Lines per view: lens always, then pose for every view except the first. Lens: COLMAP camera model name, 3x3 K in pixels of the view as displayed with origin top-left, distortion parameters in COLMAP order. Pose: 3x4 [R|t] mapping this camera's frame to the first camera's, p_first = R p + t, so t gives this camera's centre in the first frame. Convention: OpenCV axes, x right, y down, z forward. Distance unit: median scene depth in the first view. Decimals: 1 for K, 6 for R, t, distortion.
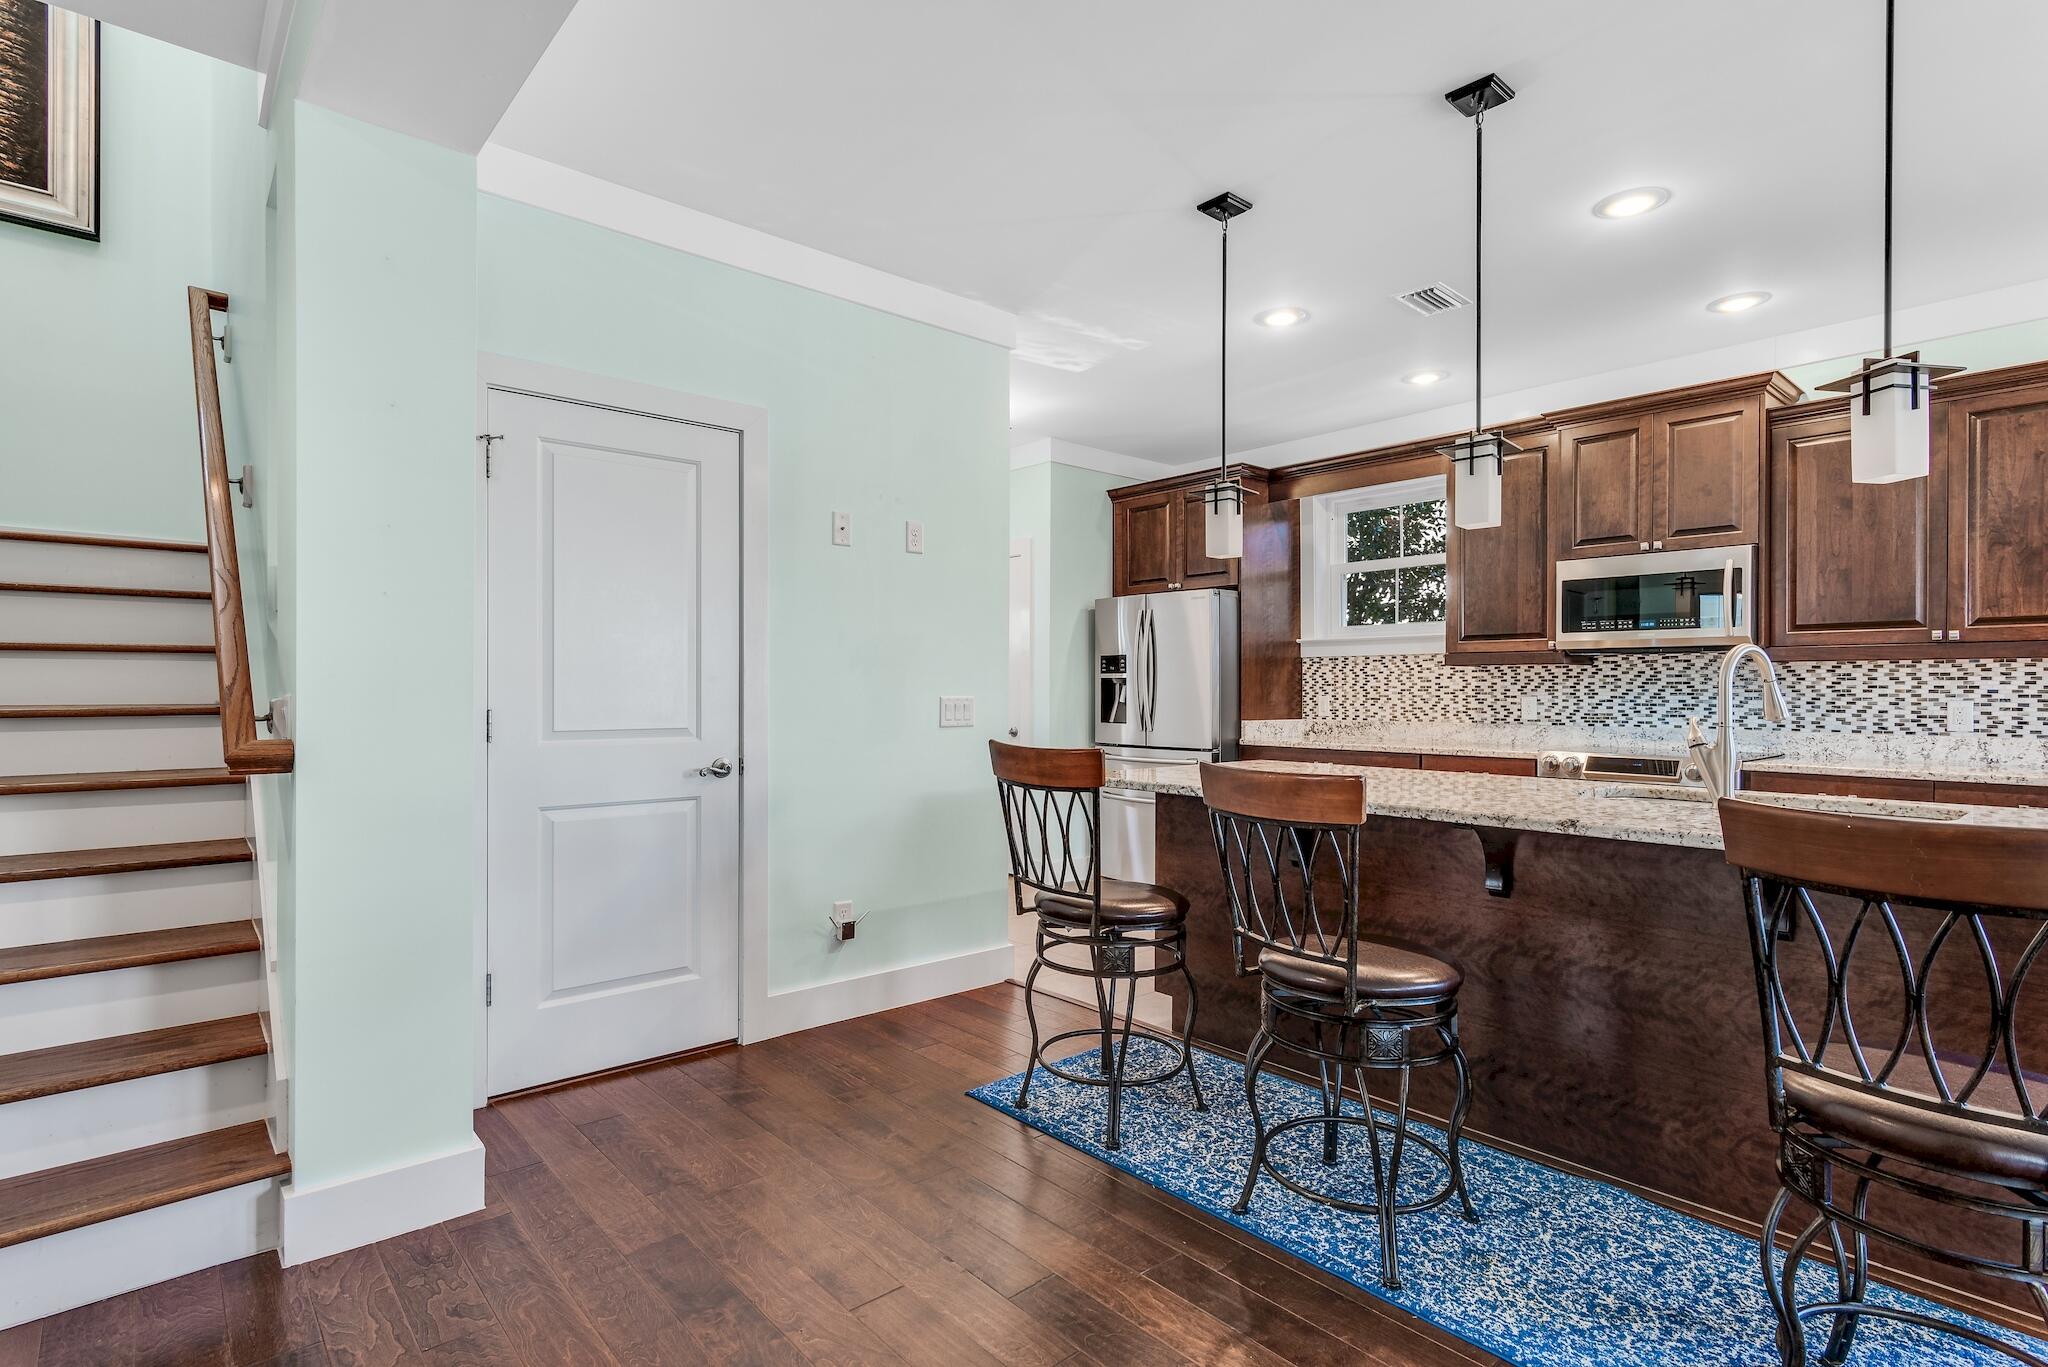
lens RADIAL K [[1009.5, 0, 1020.2], [0, 1009.5, 691.9], [0, 0, 1]] dist [0.007027, -0.000627]
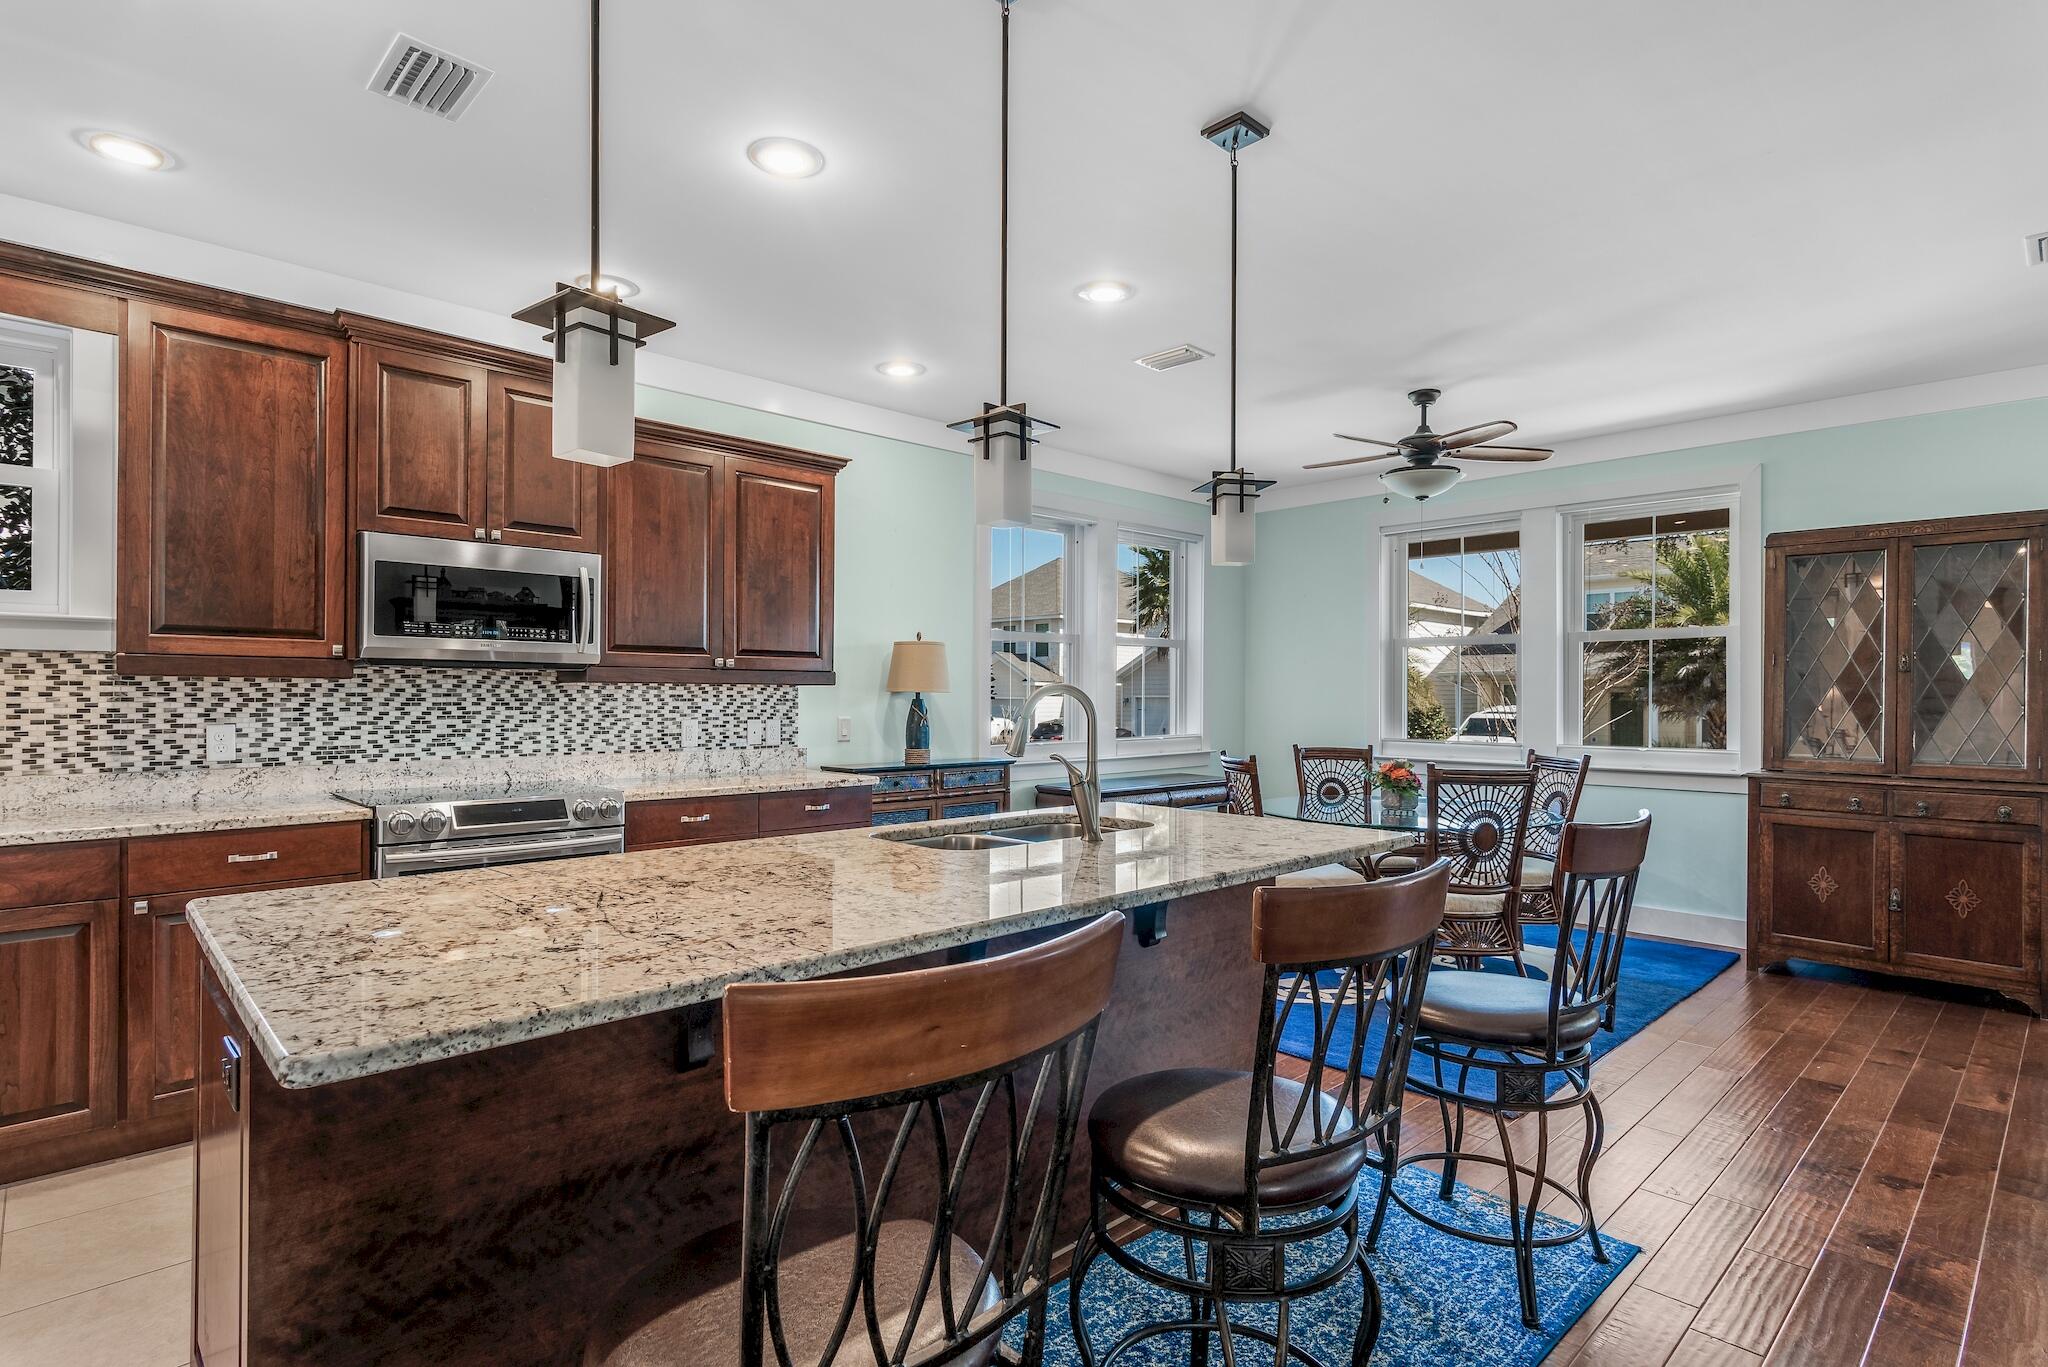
lens RADIAL K [[1009.5, 0, 1032.4], [0, 1009.5, 687.1], [0, 0, 1]] dist [0.007027, -0.000627]
pose [[-0.041905, 0.004641, 0.999111, -0.174520], [-0.002699, 0.999985, -0.004758, -0.019020], [-0.999118, -0.002896, -0.041892, 0.546140]]
